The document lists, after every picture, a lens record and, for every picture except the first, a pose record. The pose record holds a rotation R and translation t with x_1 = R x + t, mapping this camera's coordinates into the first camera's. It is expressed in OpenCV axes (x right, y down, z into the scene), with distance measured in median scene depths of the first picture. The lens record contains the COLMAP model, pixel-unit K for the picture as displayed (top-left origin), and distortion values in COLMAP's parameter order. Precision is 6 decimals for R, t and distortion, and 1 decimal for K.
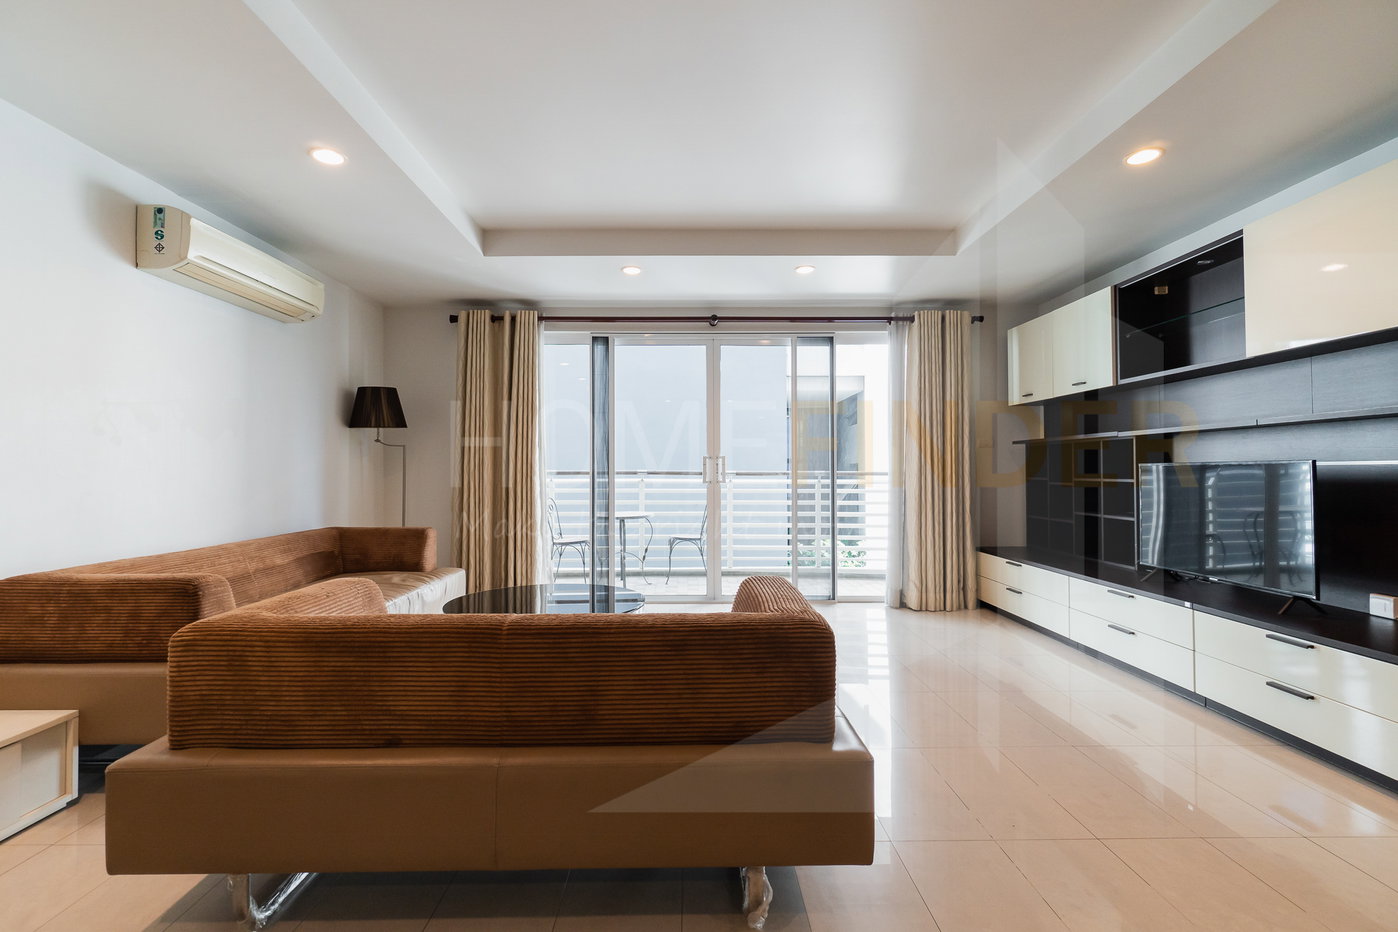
lens RADIAL K [[624.9, 0, 697.4], [0, 624.9, 460.8], [0, 0, 1]] dist [0.016603, -0.014090]
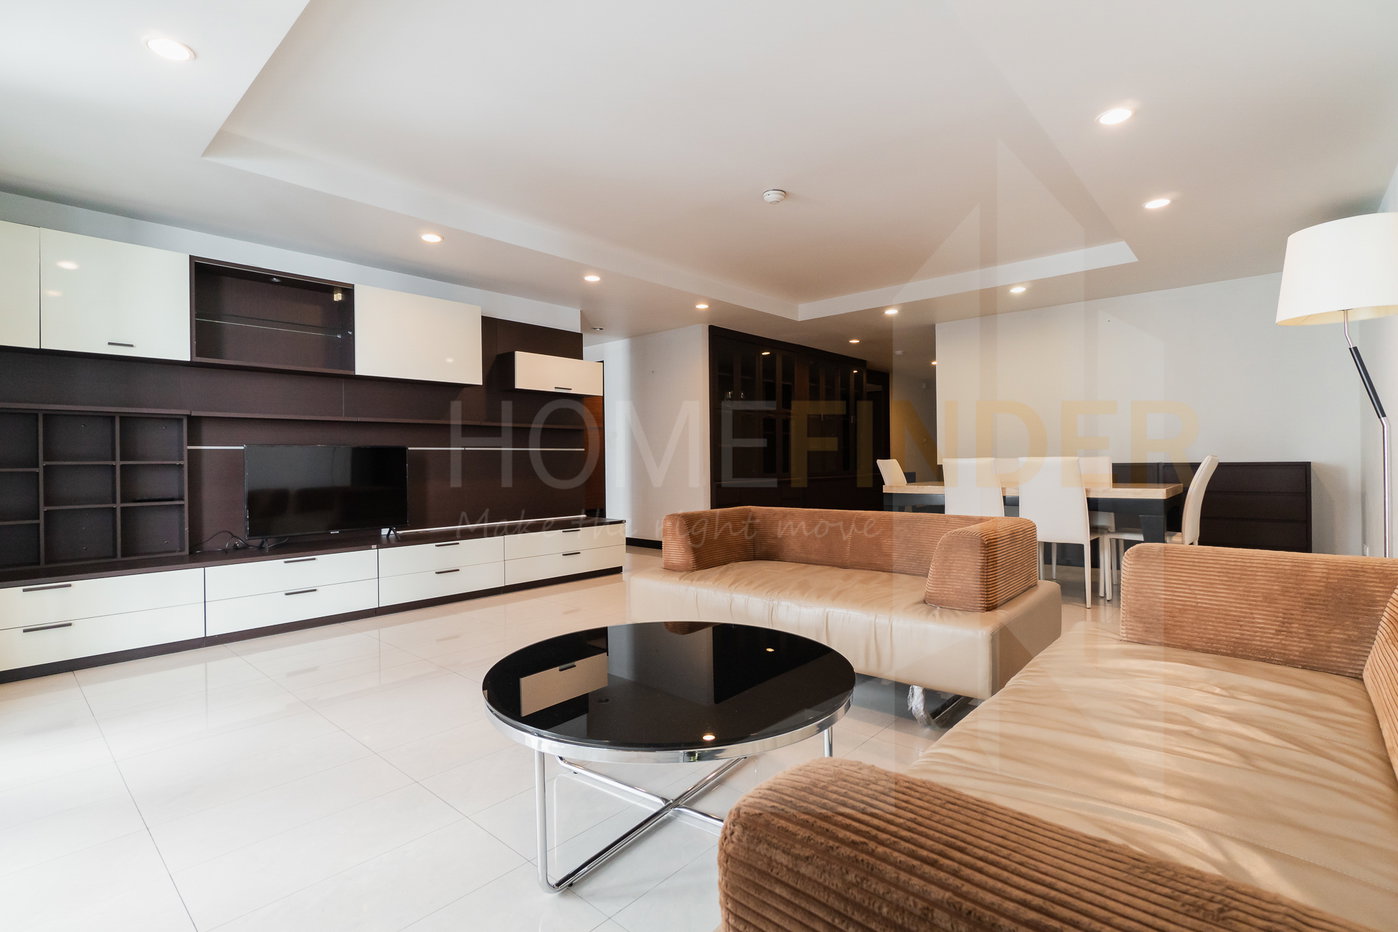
lens RADIAL K [[673.0, 0, 699.0], [0, 673.0, 466.0], [0, 0, 1]] dist [0.000486, 0.000063]
pose [[-0.743709, -0.011309, 0.668408, -0.590571], [-0.009069, 0.999936, 0.006827, 0.023588], [-0.668442, -0.000985, -0.743764, 1.249386]]
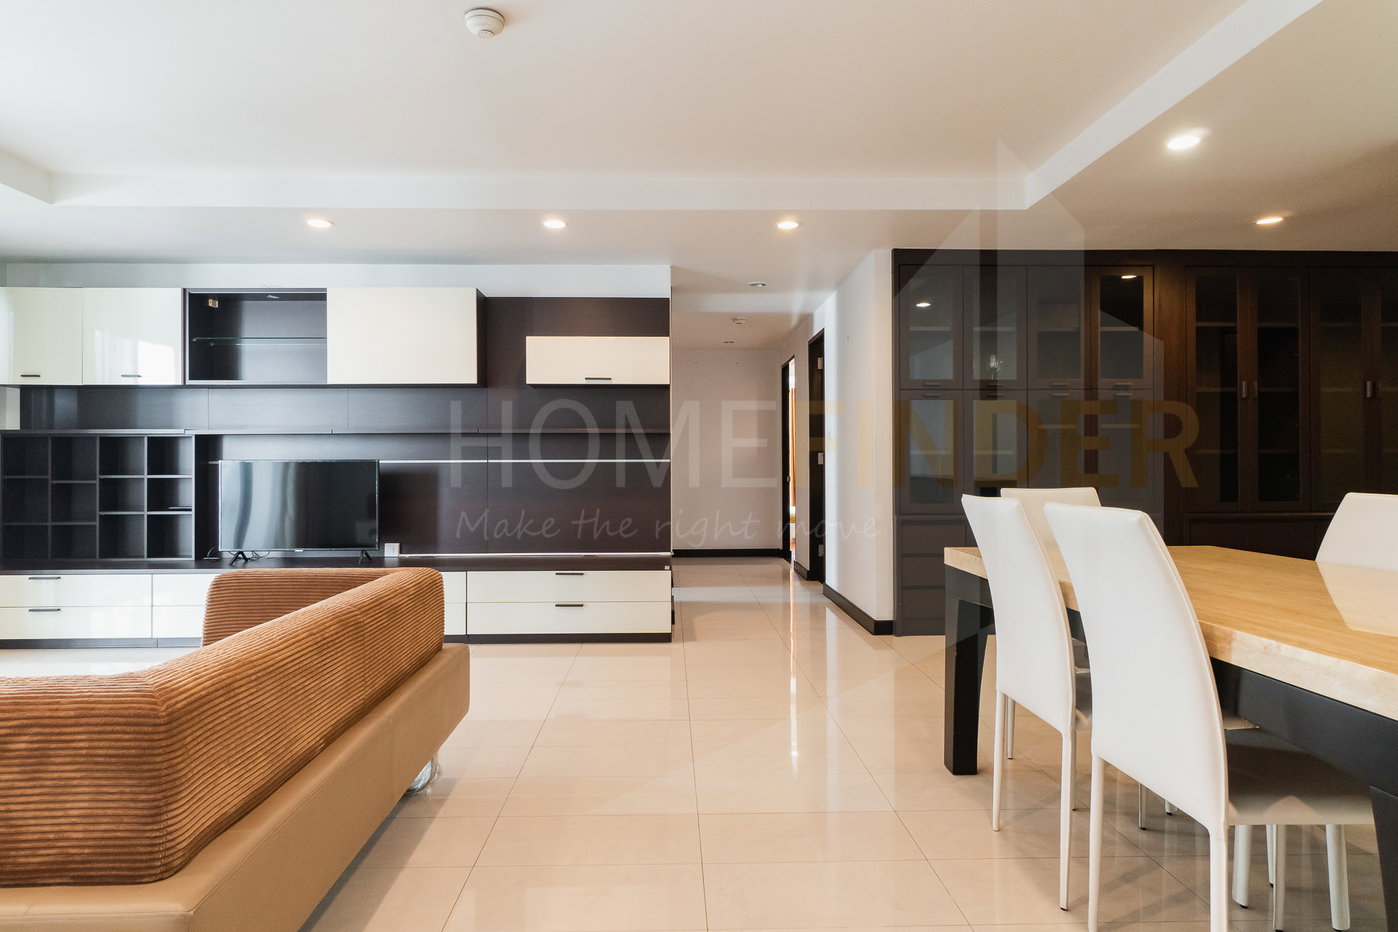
lens RADIAL K [[758.7, 0, 696.5], [0, 758.7, 462.7], [0, 0, 1]] dist [-0.000140, -0.000525]
pose [[-0.022156, 0.007909, 0.999723, -0.614562], [-0.010564, 0.999911, -0.008145, 0.010593], [-0.999699, -0.010741, -0.022071, 0.175556]]
